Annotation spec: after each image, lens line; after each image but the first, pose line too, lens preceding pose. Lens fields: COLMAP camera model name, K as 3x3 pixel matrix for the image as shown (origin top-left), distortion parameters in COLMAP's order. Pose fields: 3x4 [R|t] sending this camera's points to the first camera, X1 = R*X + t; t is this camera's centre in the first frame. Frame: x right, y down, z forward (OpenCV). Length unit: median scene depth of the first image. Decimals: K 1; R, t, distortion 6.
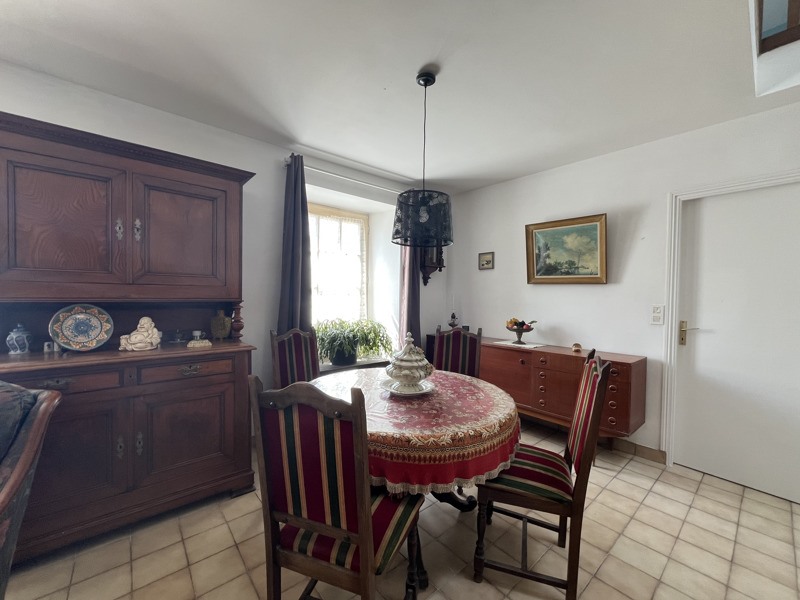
lens RADIAL K [[323.7, 0, 399.6], [0, 323.7, 299.0], [0, 0, 1]] dist [-0.002240, 0.000347]
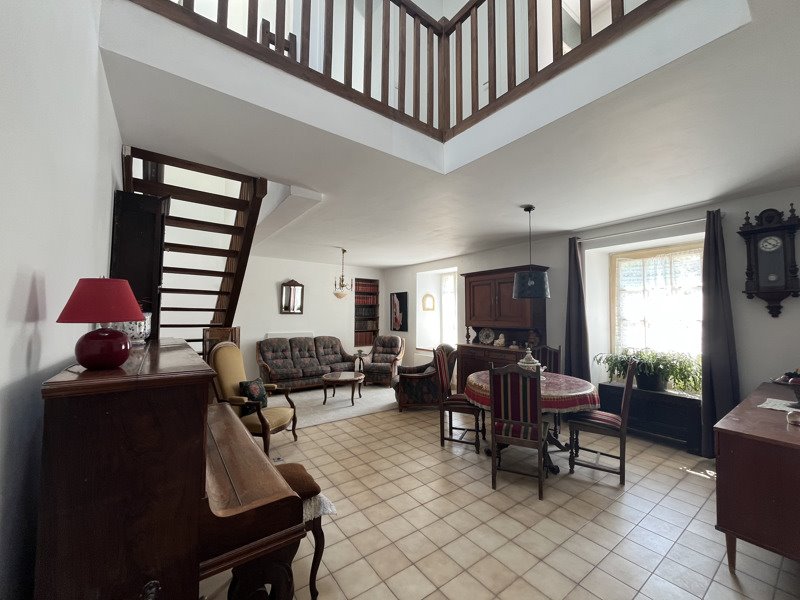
lens RADIAL K [[323.7, 0, 400.3], [0, 323.7, 297.9], [0, 0, 1]] dist [-0.002240, 0.000347]
pose [[-0.073780, -0.069926, -0.994820, 1.961588], [-0.023844, 0.997377, -0.068337, -0.033682], [0.996989, 0.018678, -0.075254, 0.429209]]
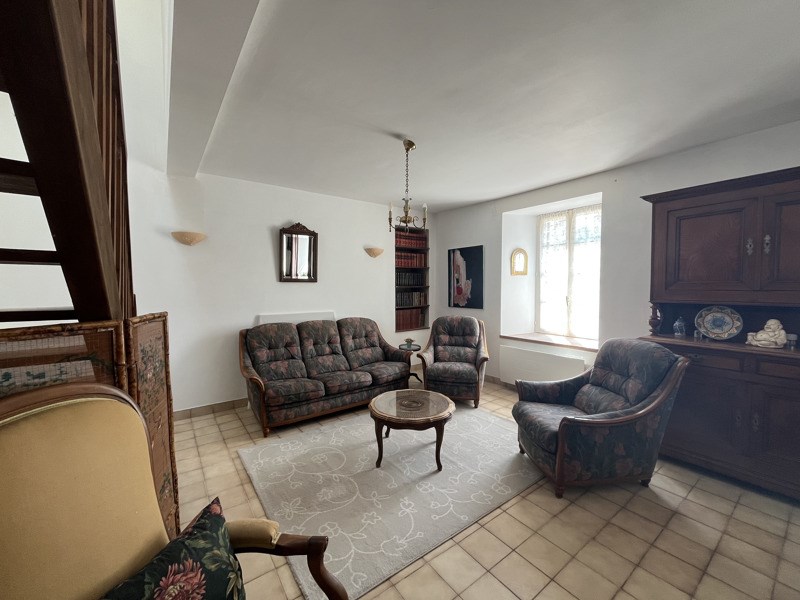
lens RADIAL K [[323.7, 0, 400.2], [0, 323.7, 299.6], [0, 0, 1]] dist [-0.002240, 0.000347]
pose [[-0.073156, 0.025141, -0.997004, 0.477592], [-0.016442, 0.999516, 0.026411, -0.023727], [0.997185, 0.018325, -0.072707, -0.246451]]
